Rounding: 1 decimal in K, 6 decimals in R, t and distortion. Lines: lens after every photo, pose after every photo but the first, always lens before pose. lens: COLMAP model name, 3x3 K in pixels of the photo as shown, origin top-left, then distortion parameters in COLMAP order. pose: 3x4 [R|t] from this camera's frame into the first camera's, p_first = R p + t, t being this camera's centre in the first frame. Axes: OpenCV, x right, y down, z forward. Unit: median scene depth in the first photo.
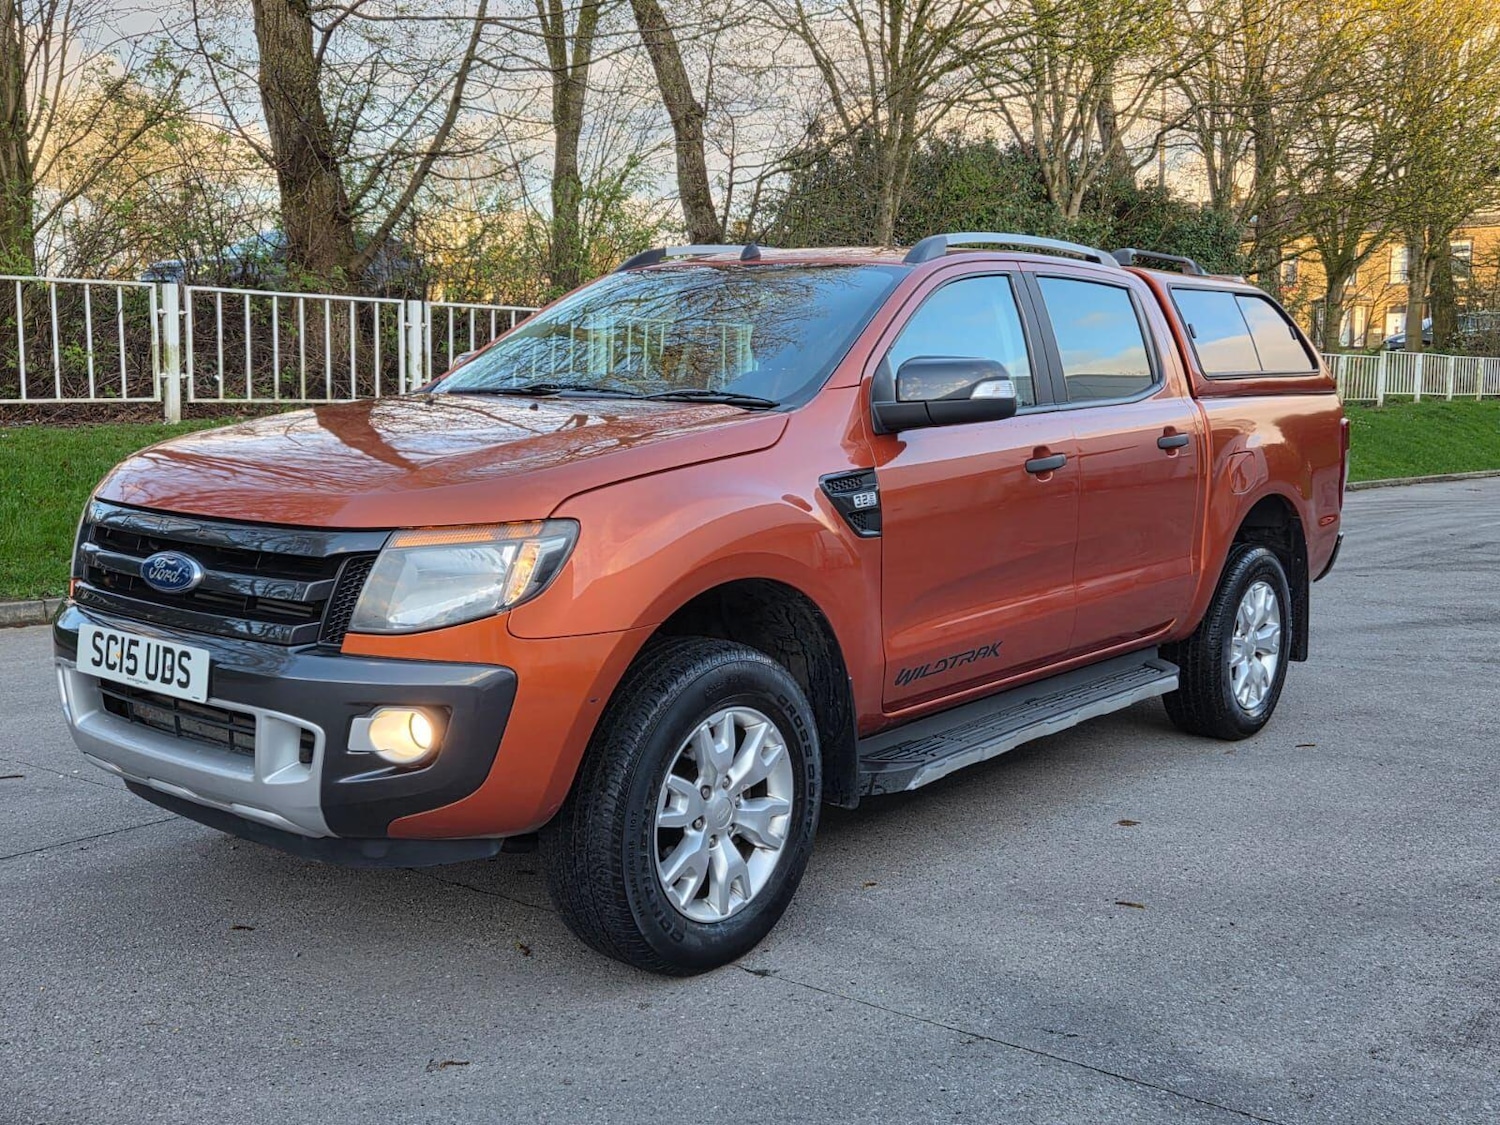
lens RADIAL K [[1588.3, 0, 744.6], [0, 1588.3, 540.3], [0, 0, 1]] dist [0.056527, -0.010070]
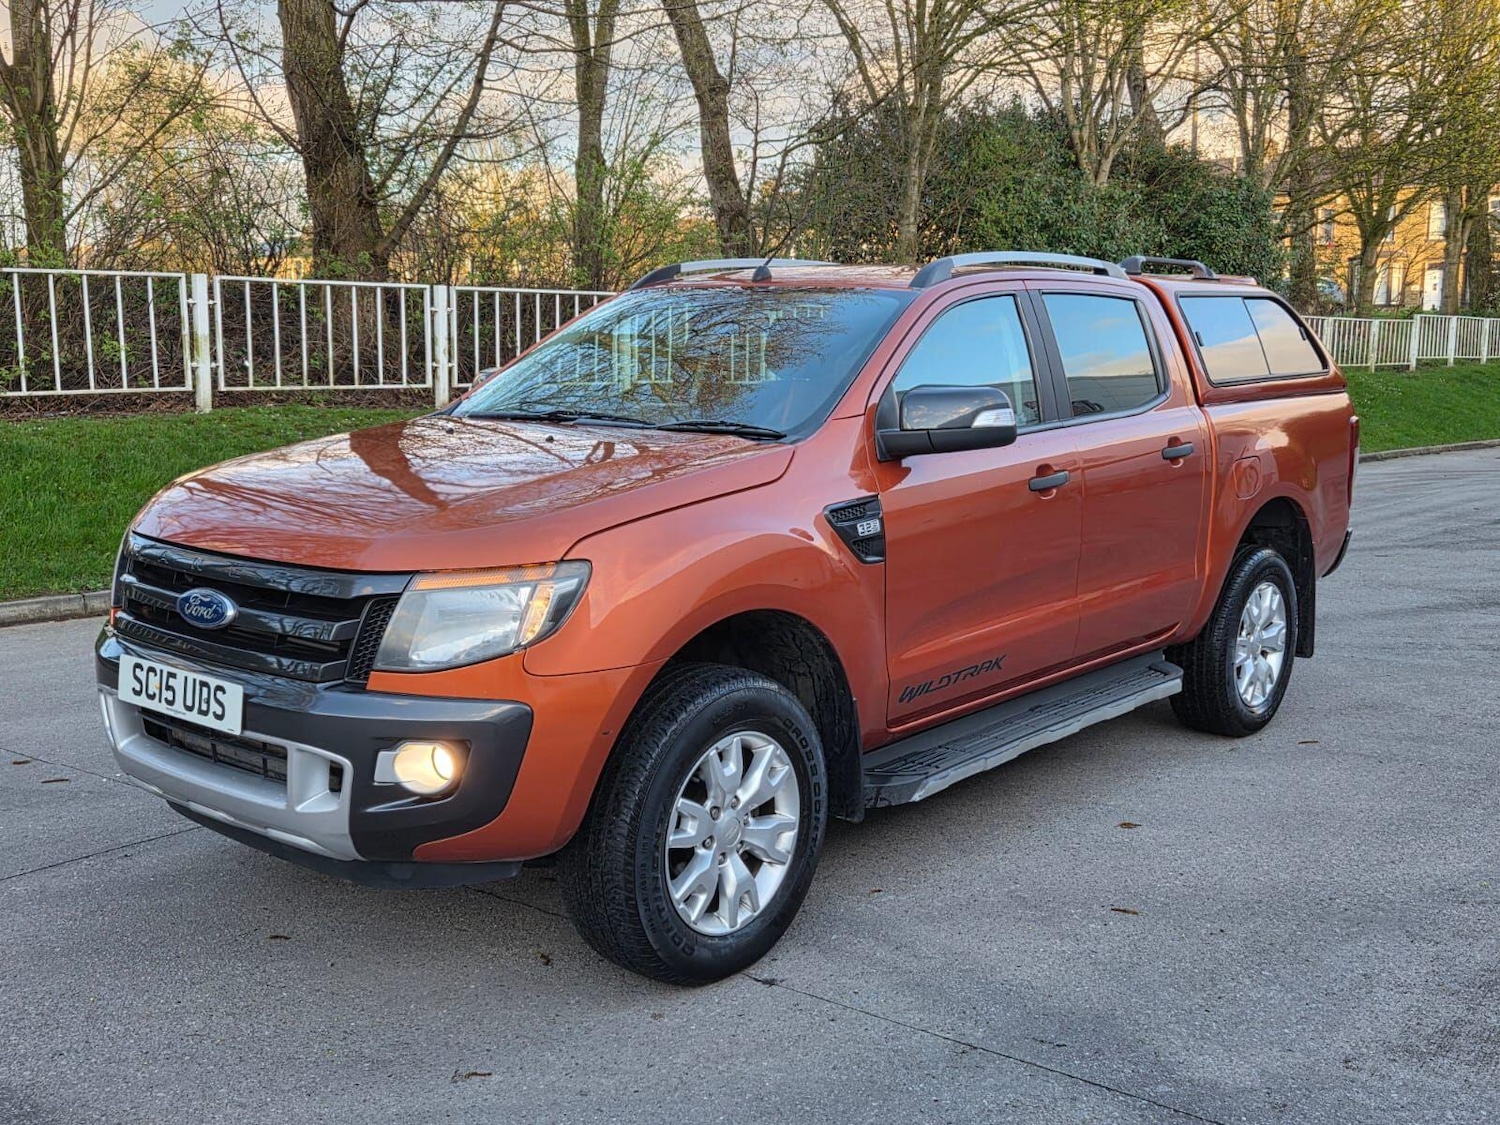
lens RADIAL K [[1591.4, 0, 750.0], [0, 1591.4, 562.5], [0, 0, 1]] dist [0.055659, -0.004154]
pose [[0.999857, -0.003868, -0.016446, 0.014444], [0.004520, 0.999197, 0.039819, -0.042211], [0.016279, -0.039887, 0.999072, -0.038848]]
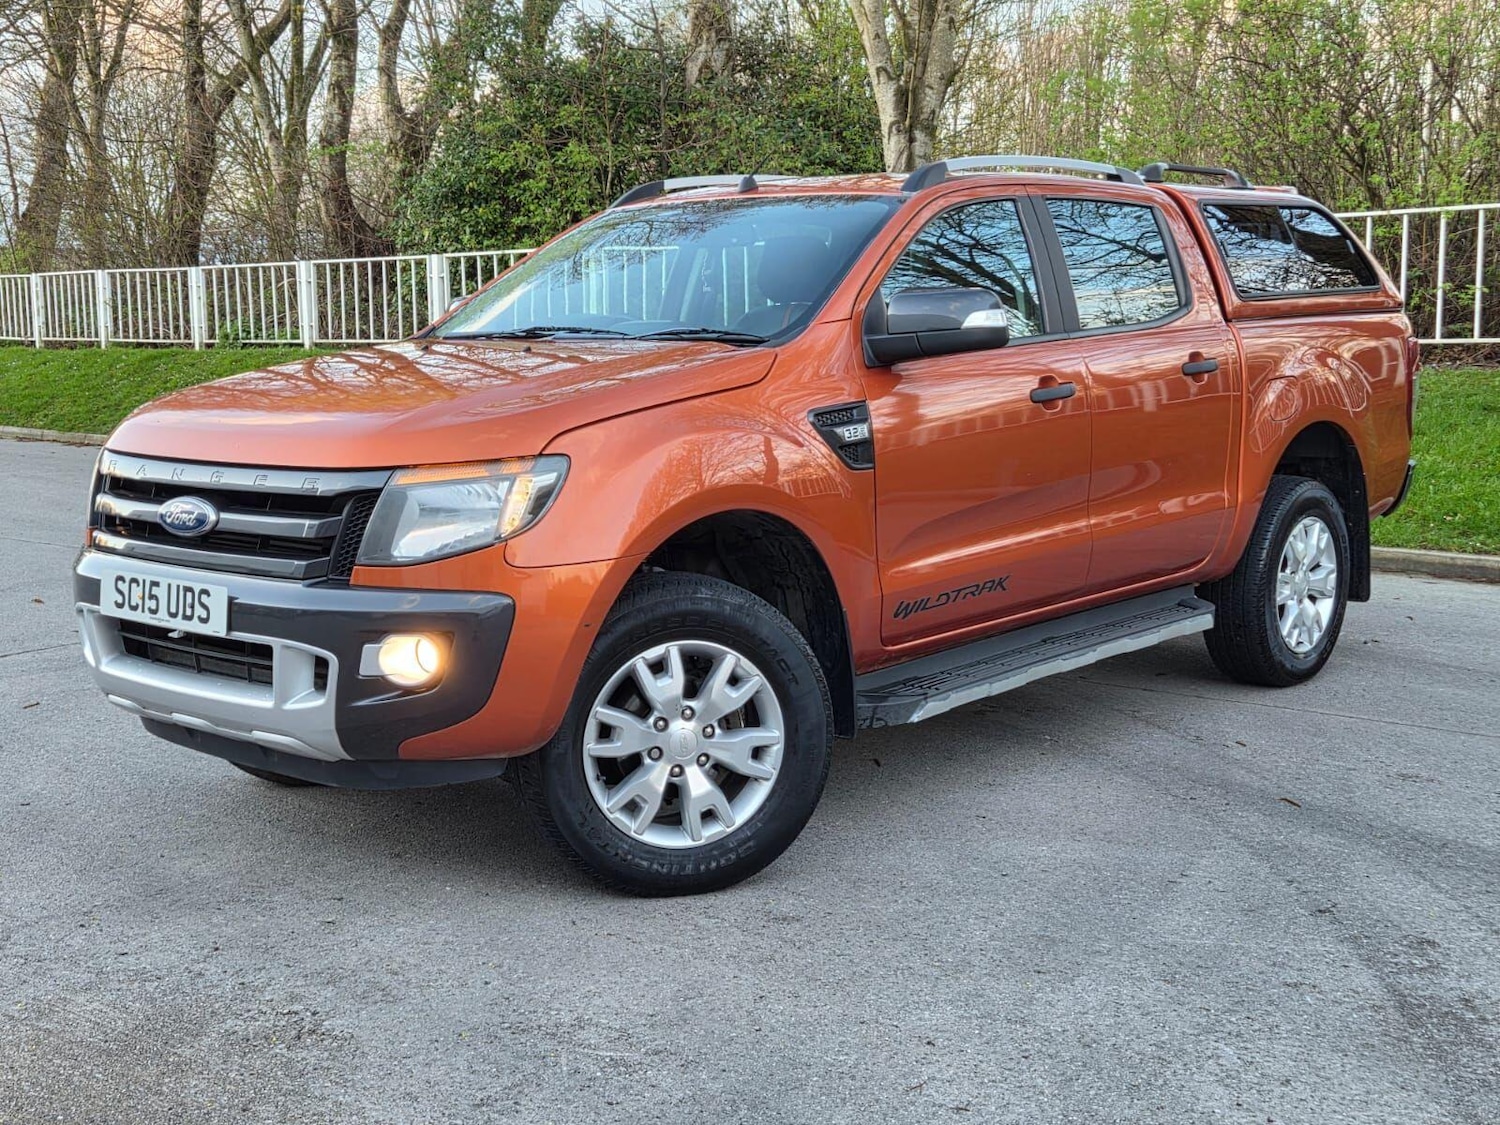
lens RADIAL K [[1922.7, 0, 729.5], [0, 1922.7, 563.2], [0, 0, 1]] dist [0.071499, -0.014553]
pose [[0.998817, -0.024223, -0.042157, 0.043089], [0.025366, 0.999319, 0.026794, 0.021438], [0.041479, -0.027831, 0.998752, -0.216248]]
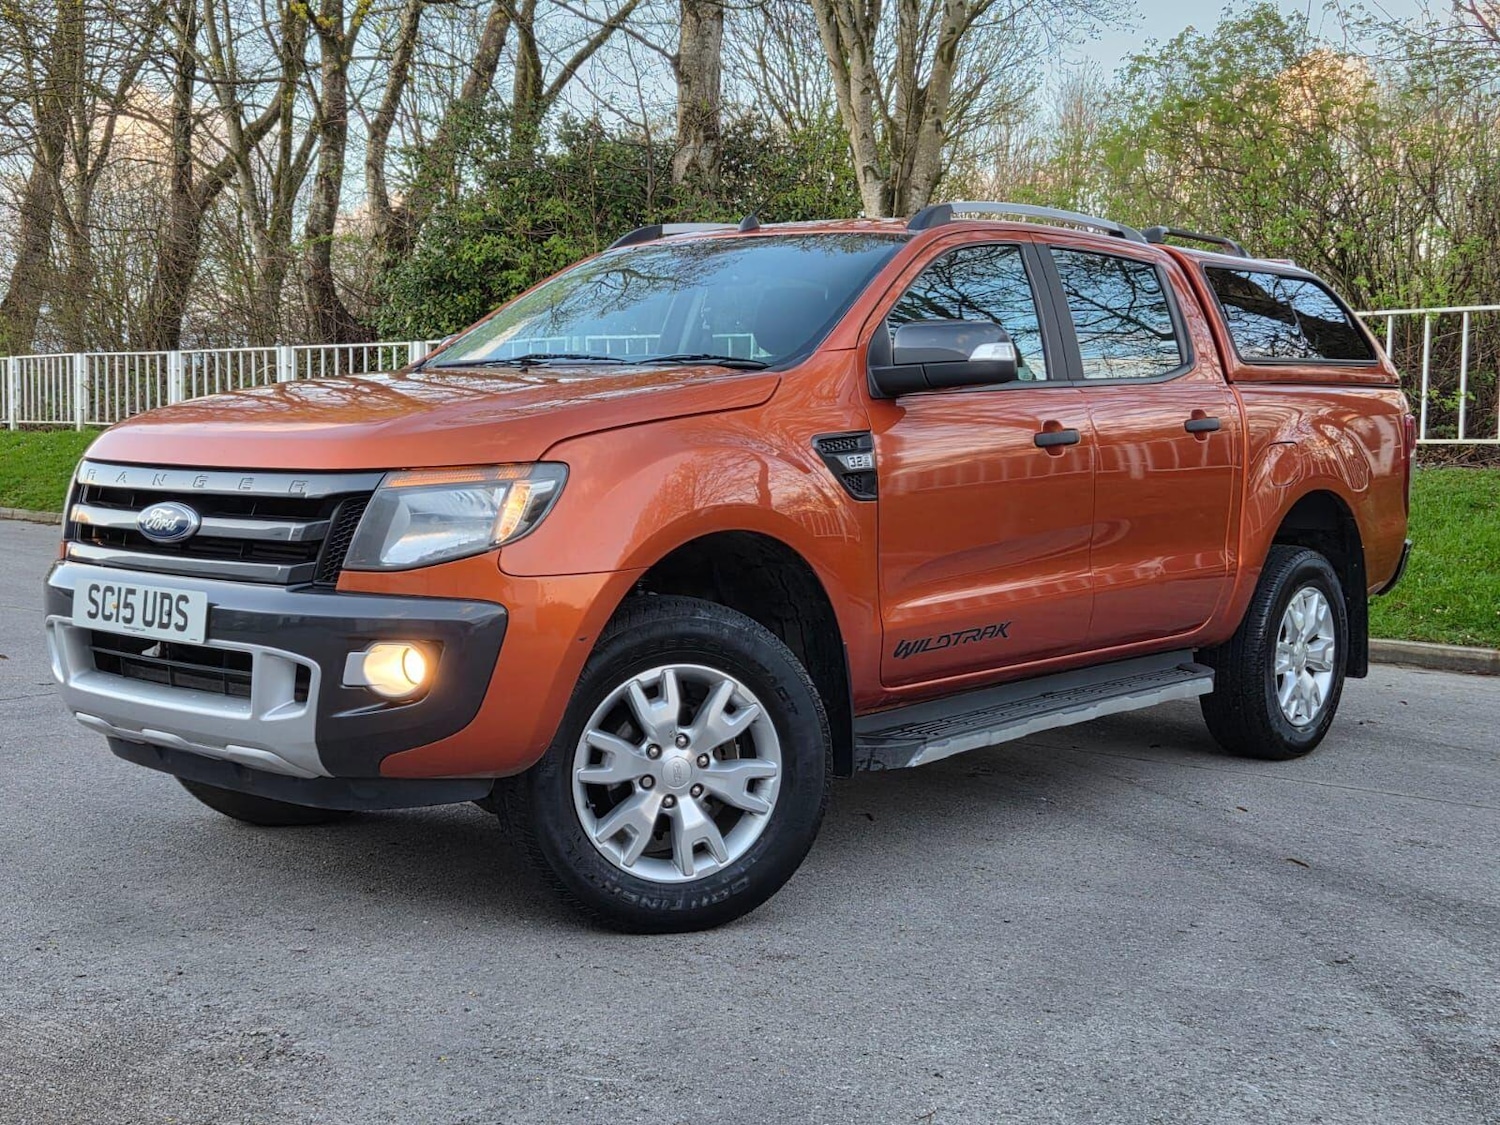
lens RADIAL K [[1922.7, 0, 729.5], [0, 1922.7, 563.2], [0, 0, 1]] dist [0.071499, -0.014553]
pose [[0.999675, -0.002704, -0.025355, 0.024153], [0.001842, 0.999421, -0.033966, 0.073639], [0.025432, 0.033908, 0.999101, -0.180371]]
